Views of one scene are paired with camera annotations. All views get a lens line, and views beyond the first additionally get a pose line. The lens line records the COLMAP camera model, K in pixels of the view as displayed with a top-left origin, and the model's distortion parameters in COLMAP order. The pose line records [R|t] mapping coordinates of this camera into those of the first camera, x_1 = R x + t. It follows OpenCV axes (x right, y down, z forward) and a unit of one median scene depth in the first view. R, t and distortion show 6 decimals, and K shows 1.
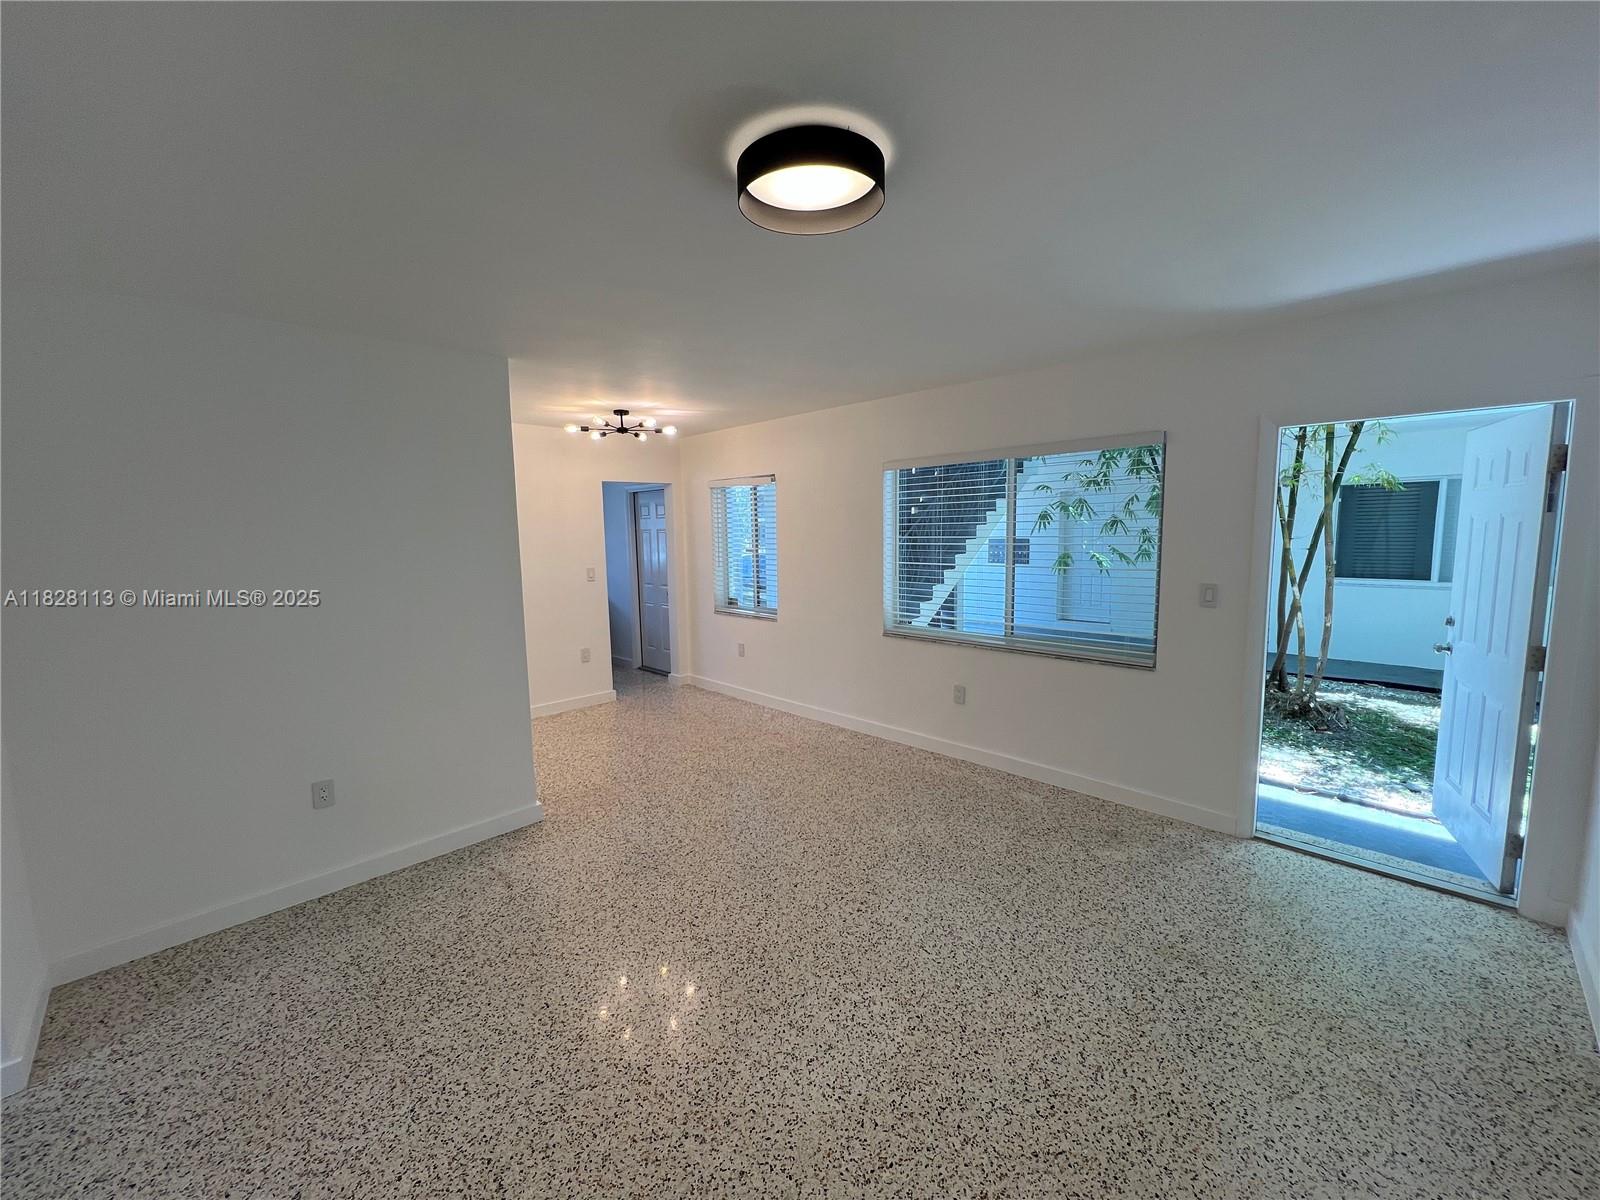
lens RADIAL K [[638.1, 0, 798.8], [0, 638.1, 602.3], [0, 0, 1]] dist [-0.002063, 0.000524]
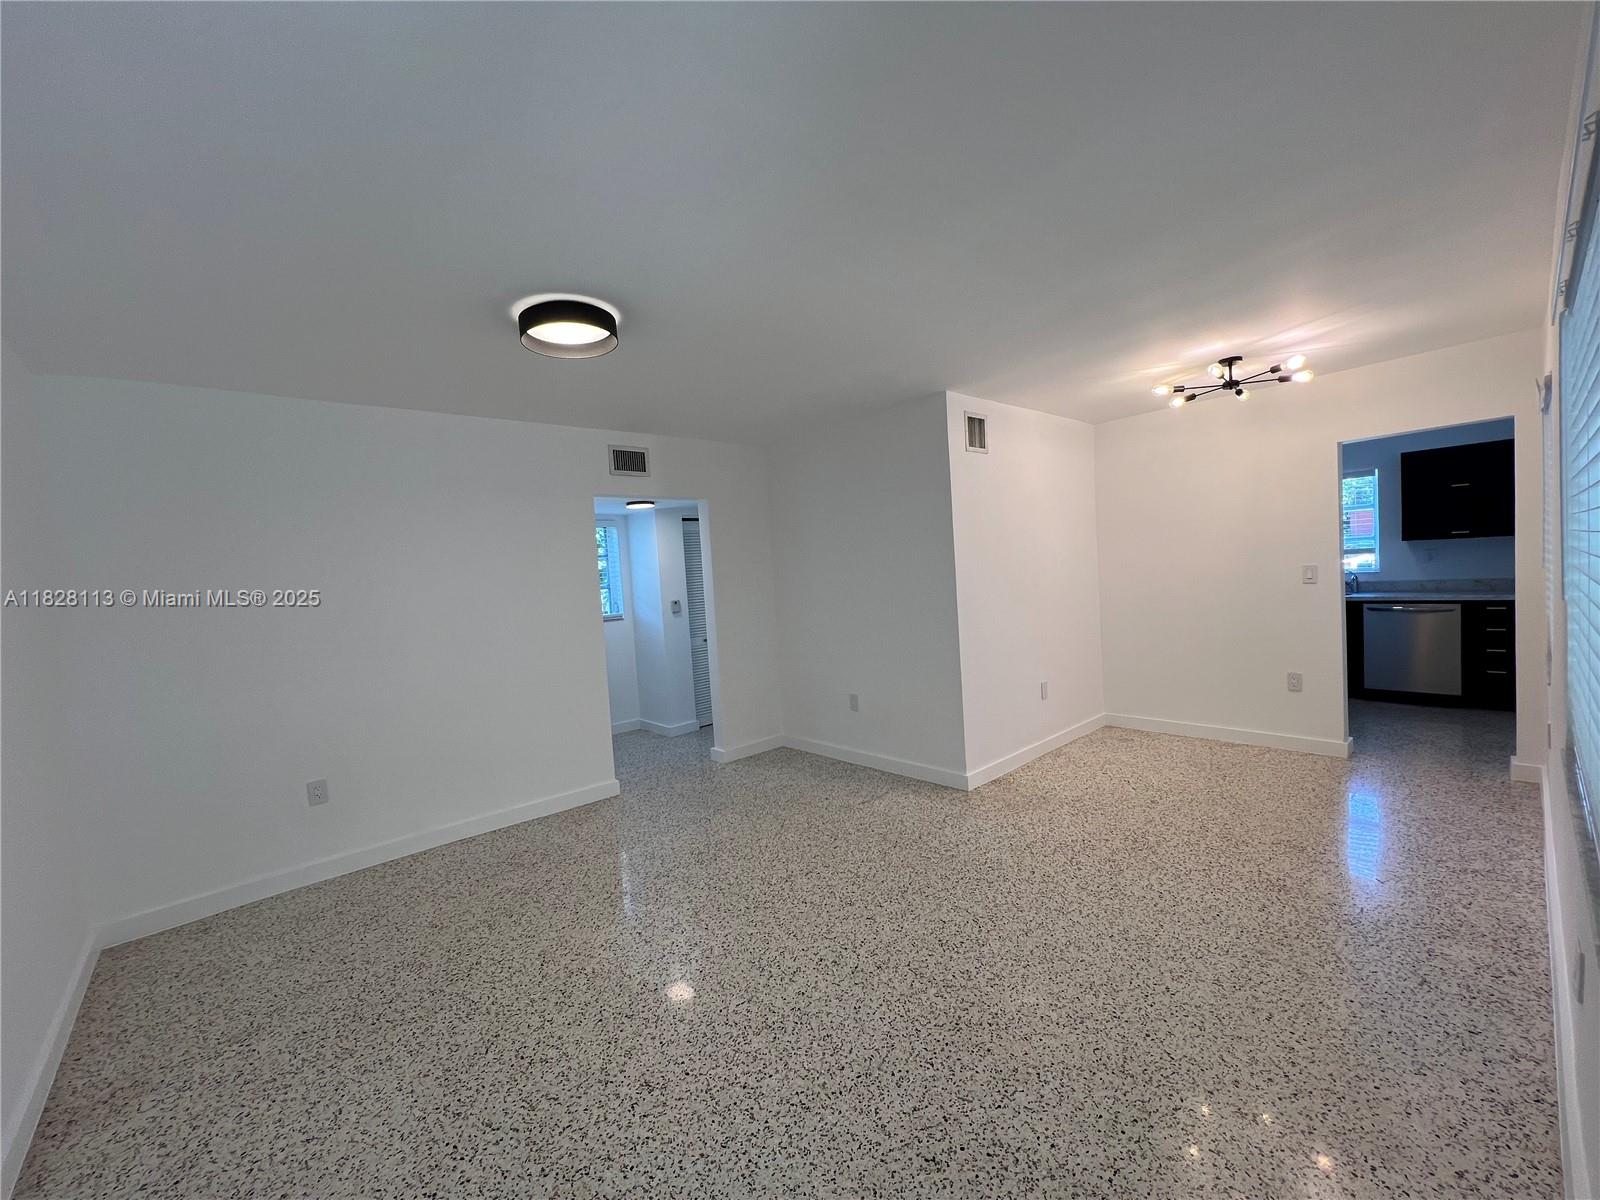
lens RADIAL K [[638.1, 0, 798.9], [0, 638.1, 595.9], [0, 0, 1]] dist [-0.002063, 0.000524]
pose [[-0.053702, 0.060261, -0.996737, 1.153590], [-0.052010, 0.996654, 0.063058, -0.091125], [0.997202, 0.055226, -0.050388, 1.198738]]
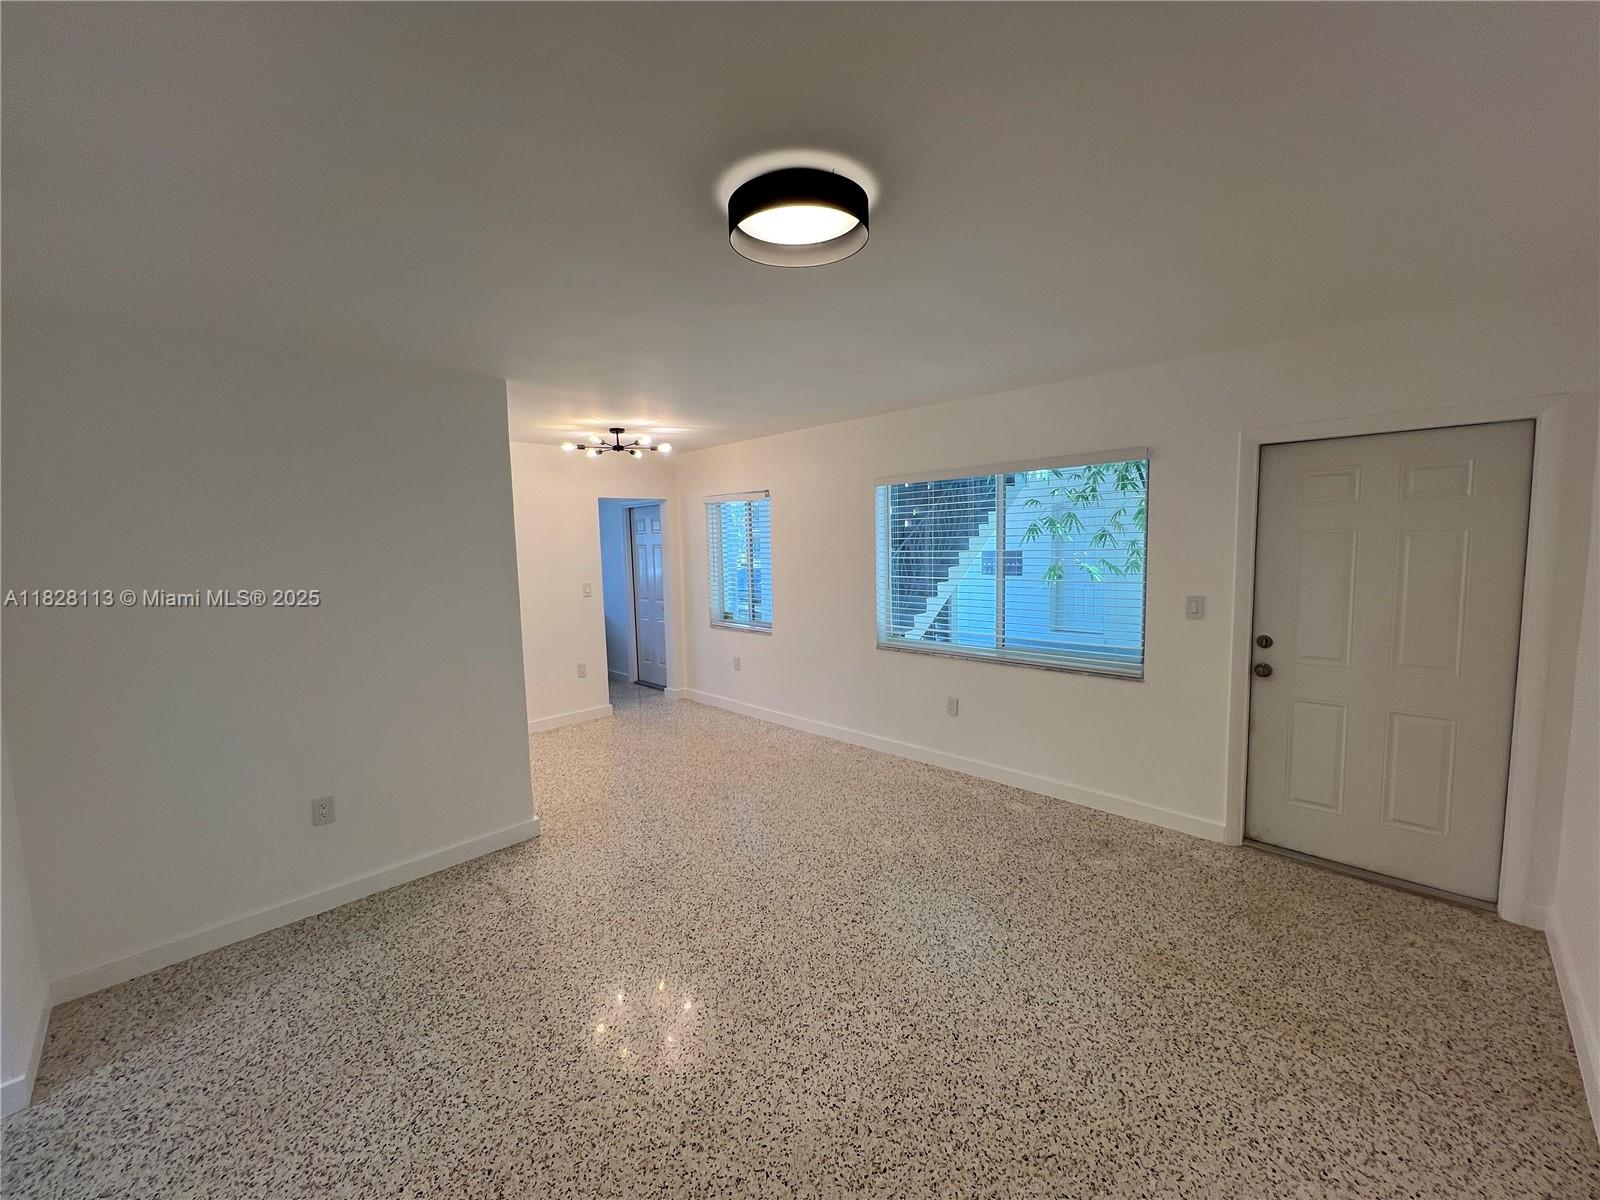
lens RADIAL K [[638.1, 0, 799.2], [0, 638.1, 603.0], [0, 0, 1]] dist [-0.002063, 0.000524]
pose [[0.999950, -0.007236, 0.006917, 0.005411], [0.007362, 0.999804, -0.018354, -0.005644], [-0.006783, 0.018404, 0.999808, -0.026603]]
